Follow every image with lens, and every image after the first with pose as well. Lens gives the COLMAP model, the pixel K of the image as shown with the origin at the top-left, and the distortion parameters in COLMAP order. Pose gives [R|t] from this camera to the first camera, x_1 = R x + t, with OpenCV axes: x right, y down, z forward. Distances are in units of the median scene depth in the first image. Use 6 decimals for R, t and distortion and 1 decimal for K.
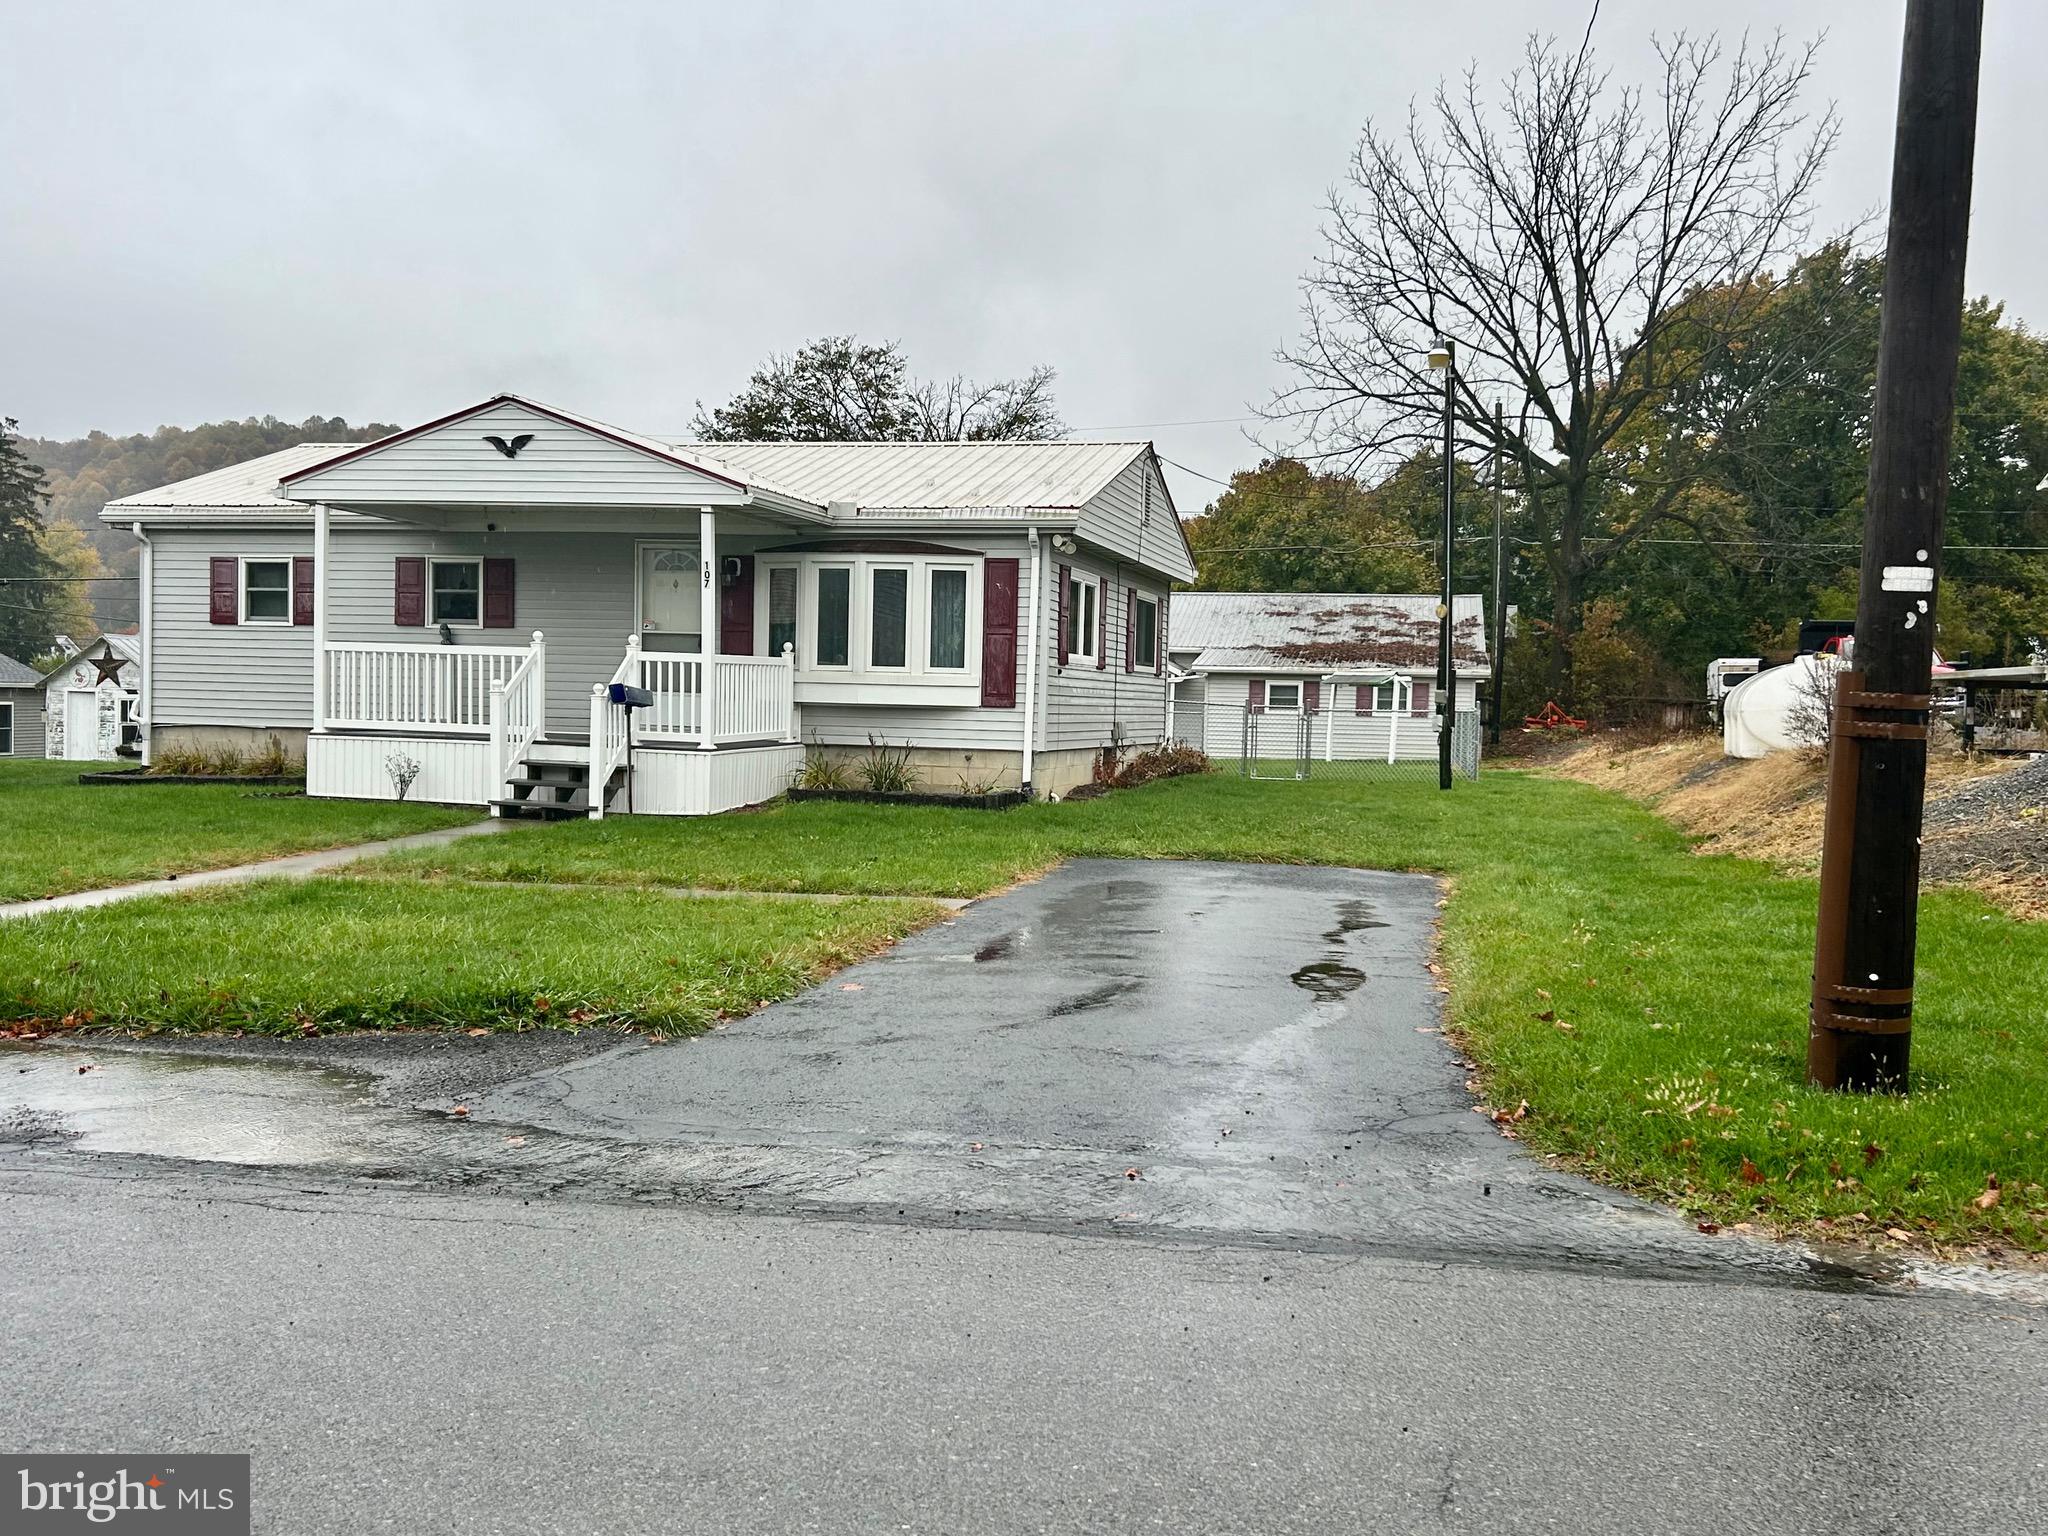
lens RADIAL K [[1897.6, 0, 1025.4], [0, 1897.6, 771.7], [0, 0, 1]] dist [-0.008671, 0.000000]
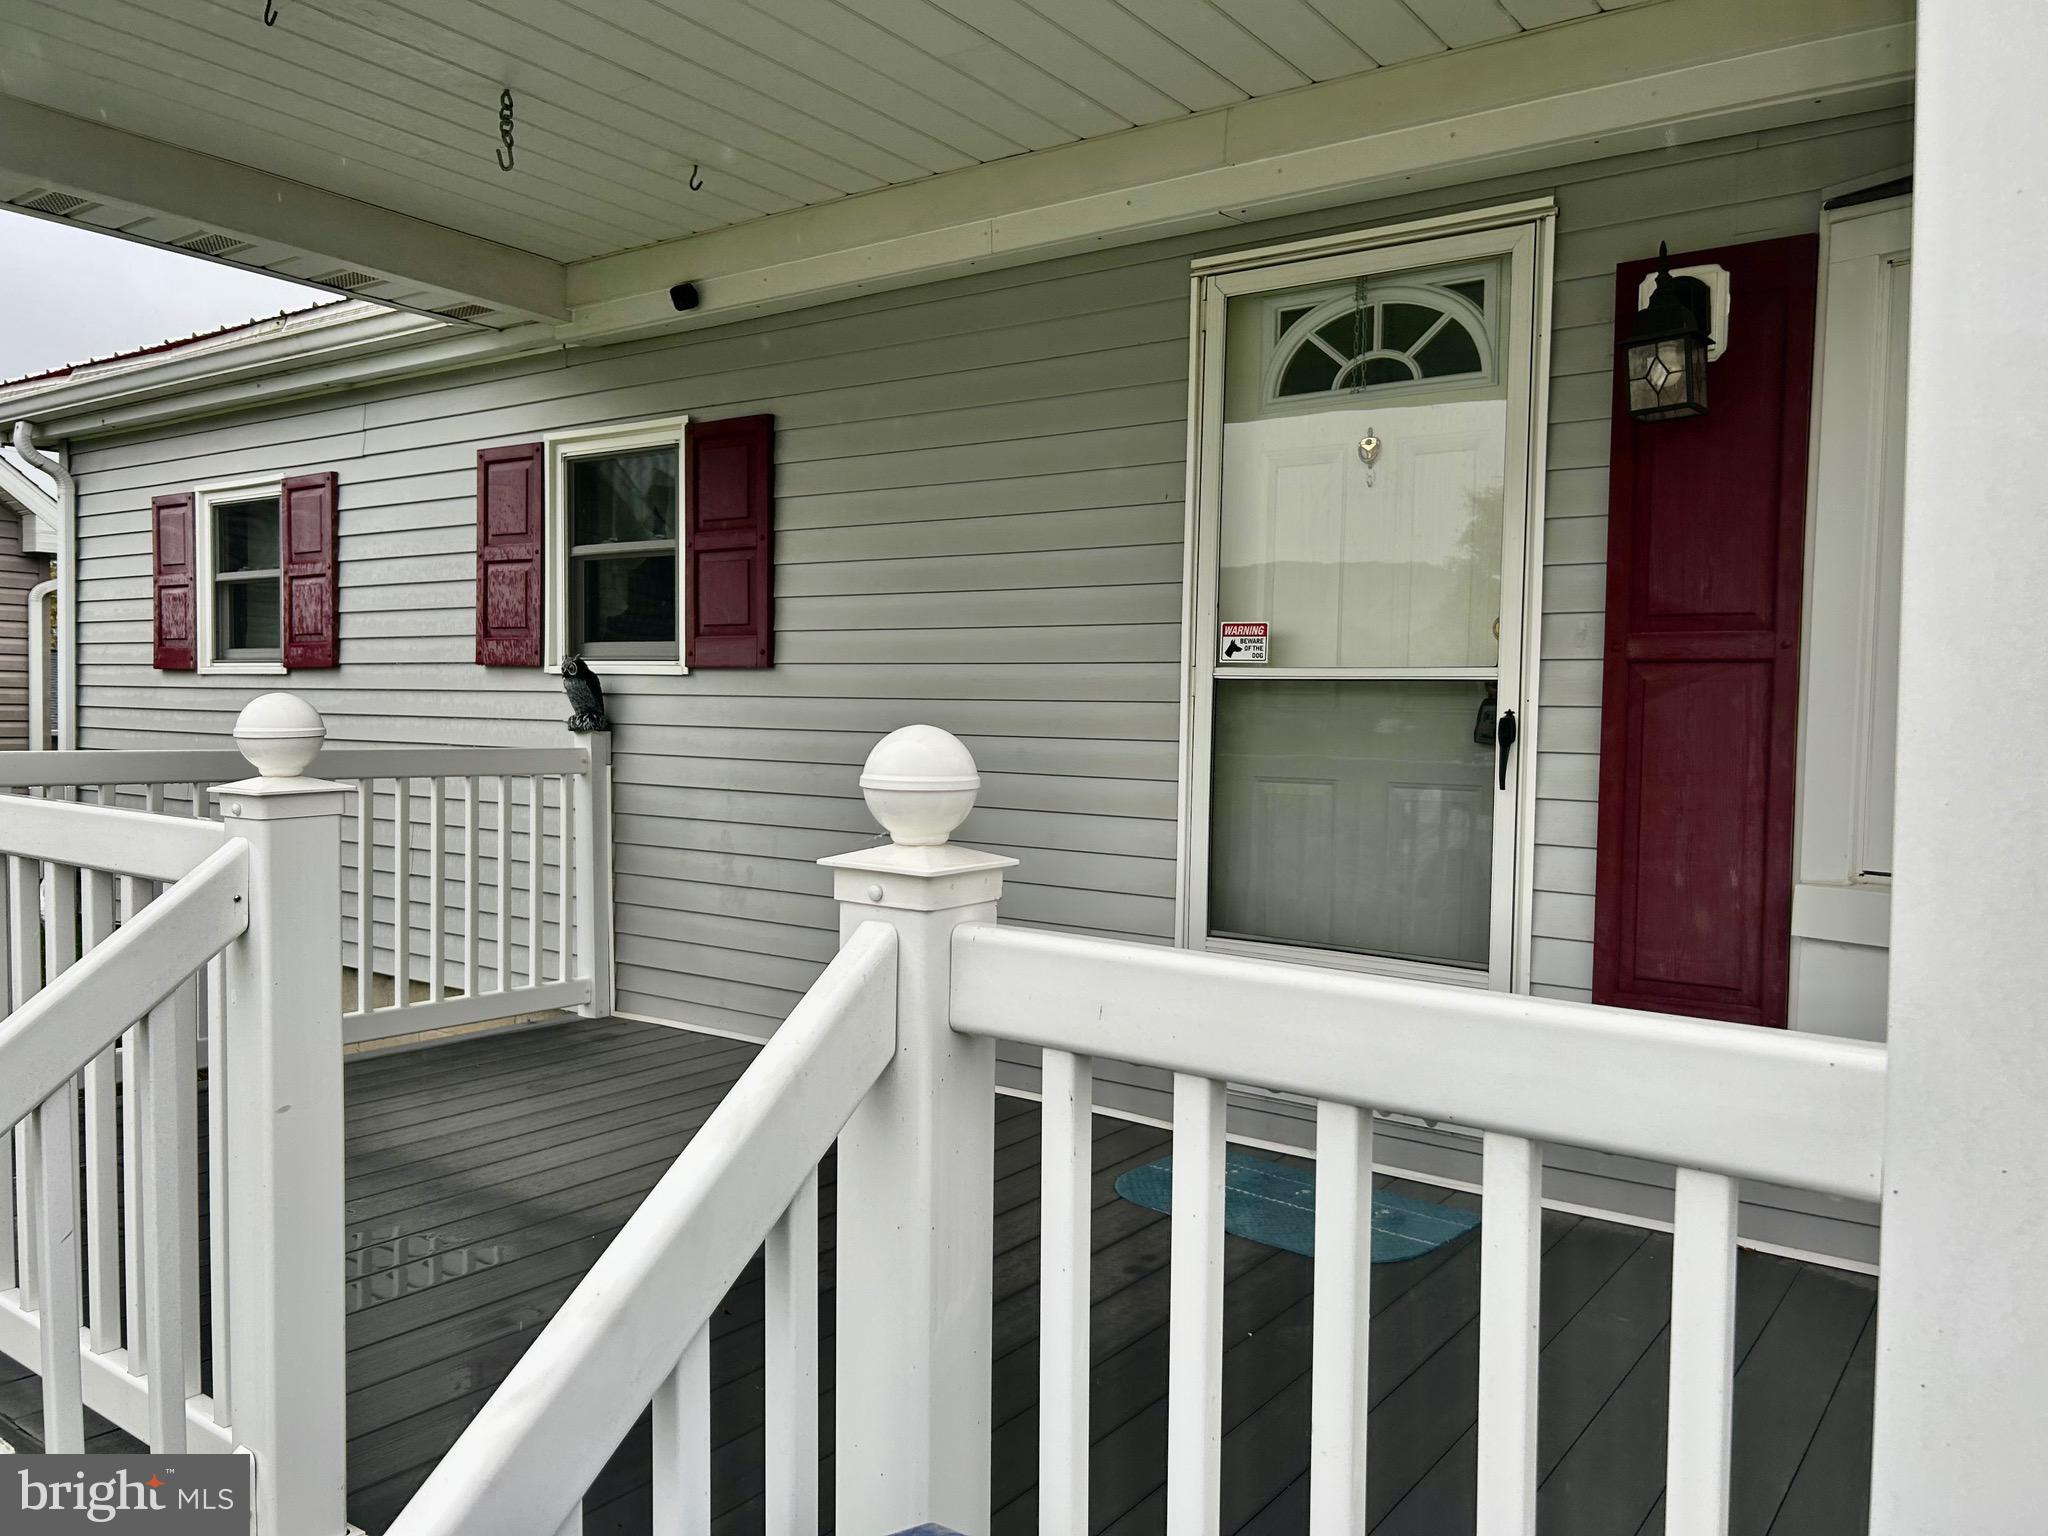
lens RADIAL K [[1538.6, 0, 1022.0], [0, 1538.6, 770.6], [0, 0, 1]] dist [0.000472, 0.000197]
pose [[0.920382, 0.007915, -0.390941, -0.148035], [-0.011010, 0.999923, -0.005676, -0.059578], [0.390866, 0.009529, 0.920398, 0.801329]]
